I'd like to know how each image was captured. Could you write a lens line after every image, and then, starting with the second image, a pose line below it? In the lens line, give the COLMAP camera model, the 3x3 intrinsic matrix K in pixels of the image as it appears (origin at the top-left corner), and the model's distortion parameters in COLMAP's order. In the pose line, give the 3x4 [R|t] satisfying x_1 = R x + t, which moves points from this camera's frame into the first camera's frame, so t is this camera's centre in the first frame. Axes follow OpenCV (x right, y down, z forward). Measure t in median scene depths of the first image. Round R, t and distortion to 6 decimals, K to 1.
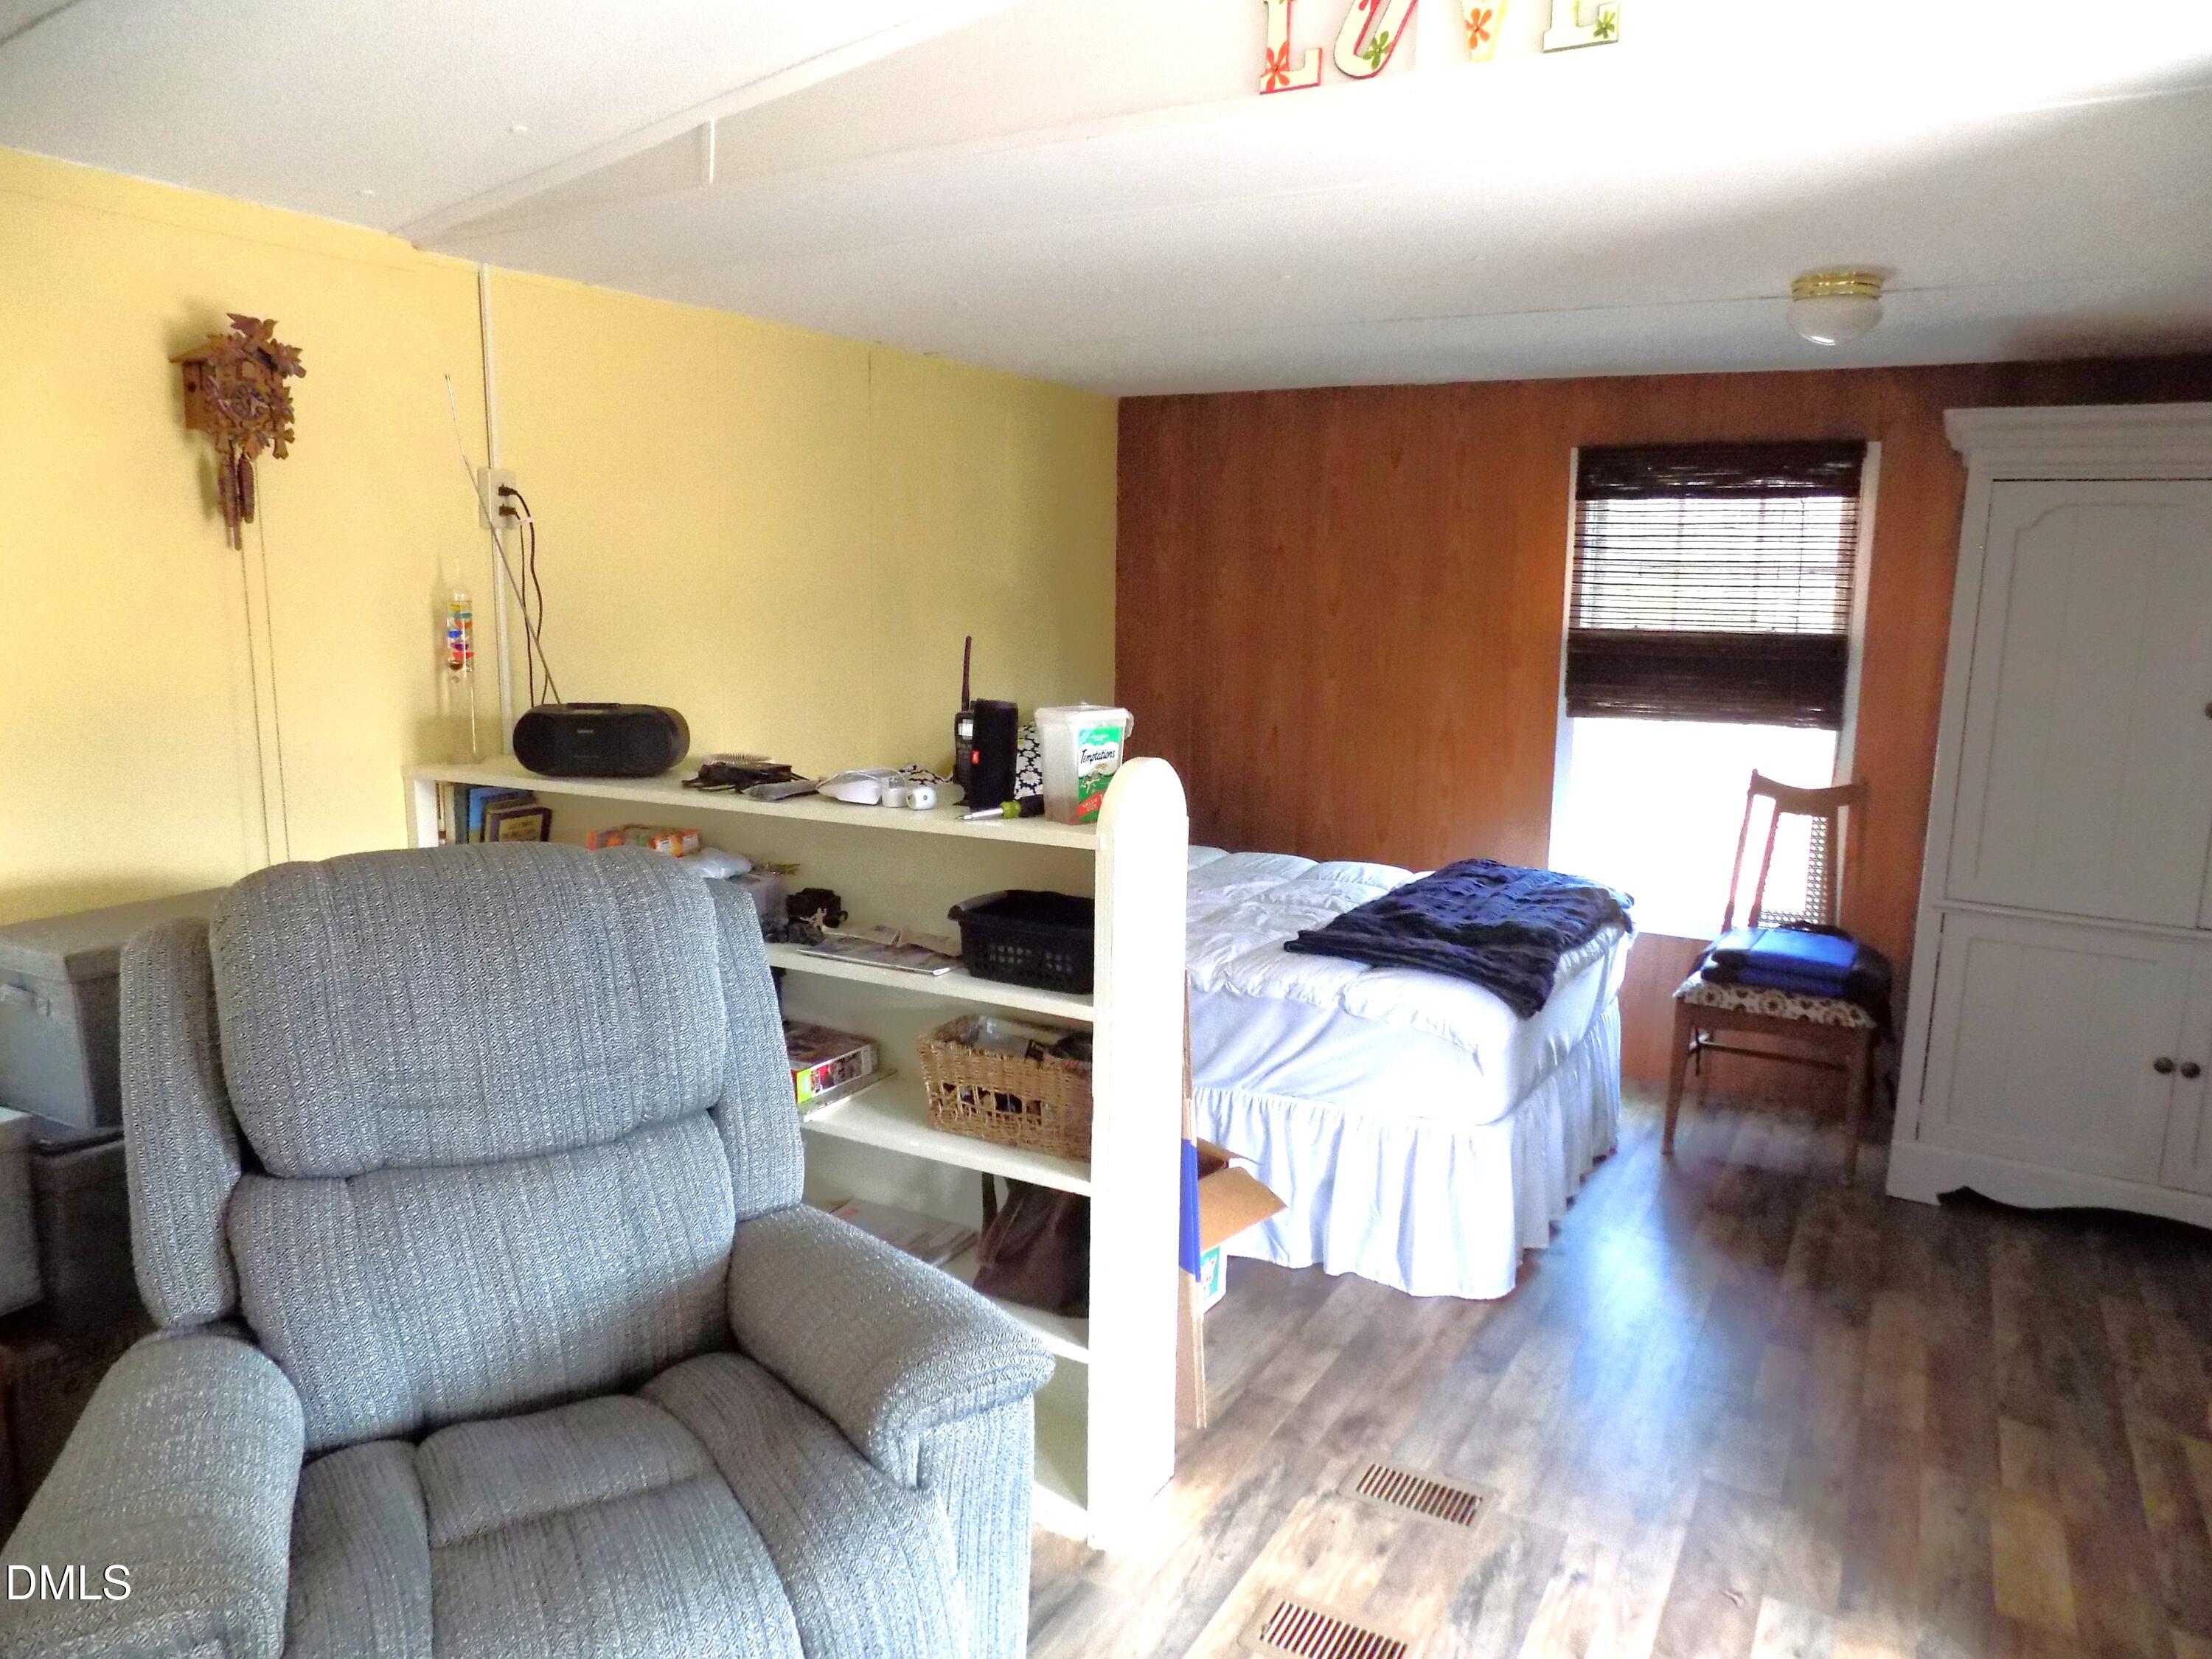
lens RADIAL K [[1481.6, 0, 1108.5], [0, 1481.6, 823.5], [0, 0, 1]] dist [-0.033378, 0.023081]
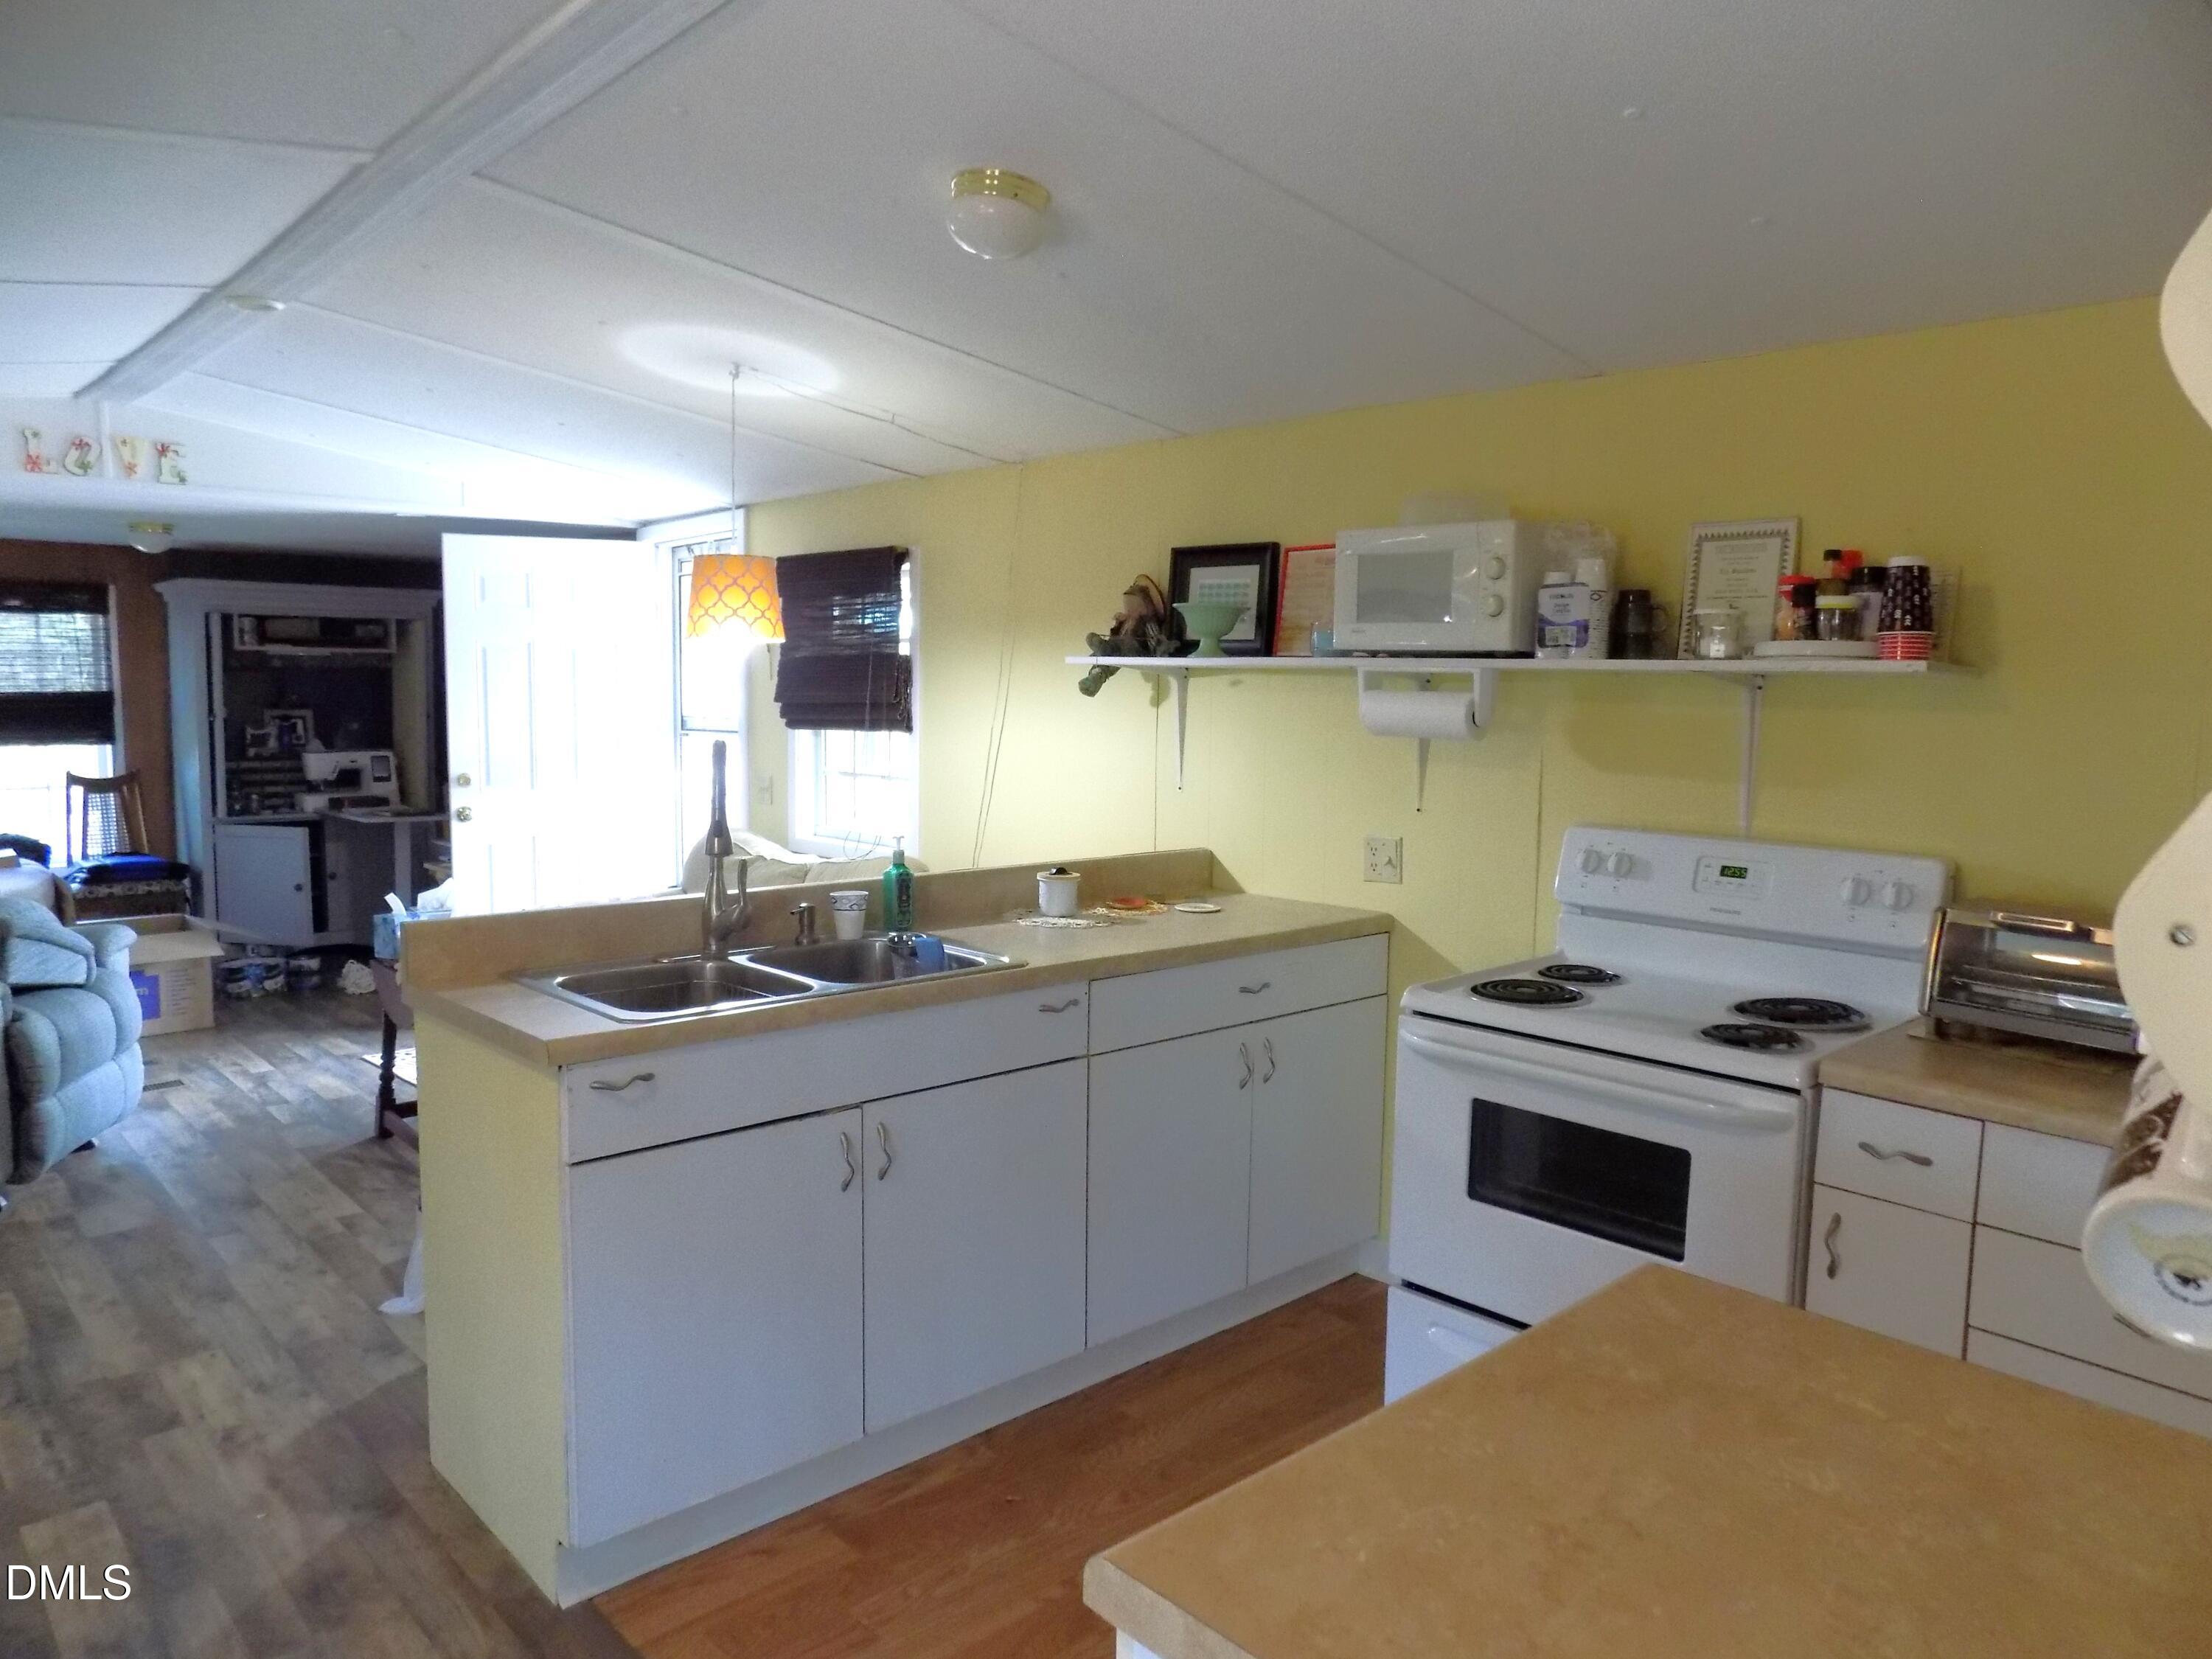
lens RADIAL K [[1481.6, 0, 1089.4], [0, 1481.6, 824.9], [0, 0, 1]] dist [-0.033378, 0.023081]
pose [[0.315748, -0.098817, 0.943683, -0.809887], [0.147892, 0.987532, 0.053925, 0.111096], [-0.937247, 0.122536, 0.326426, -0.666976]]
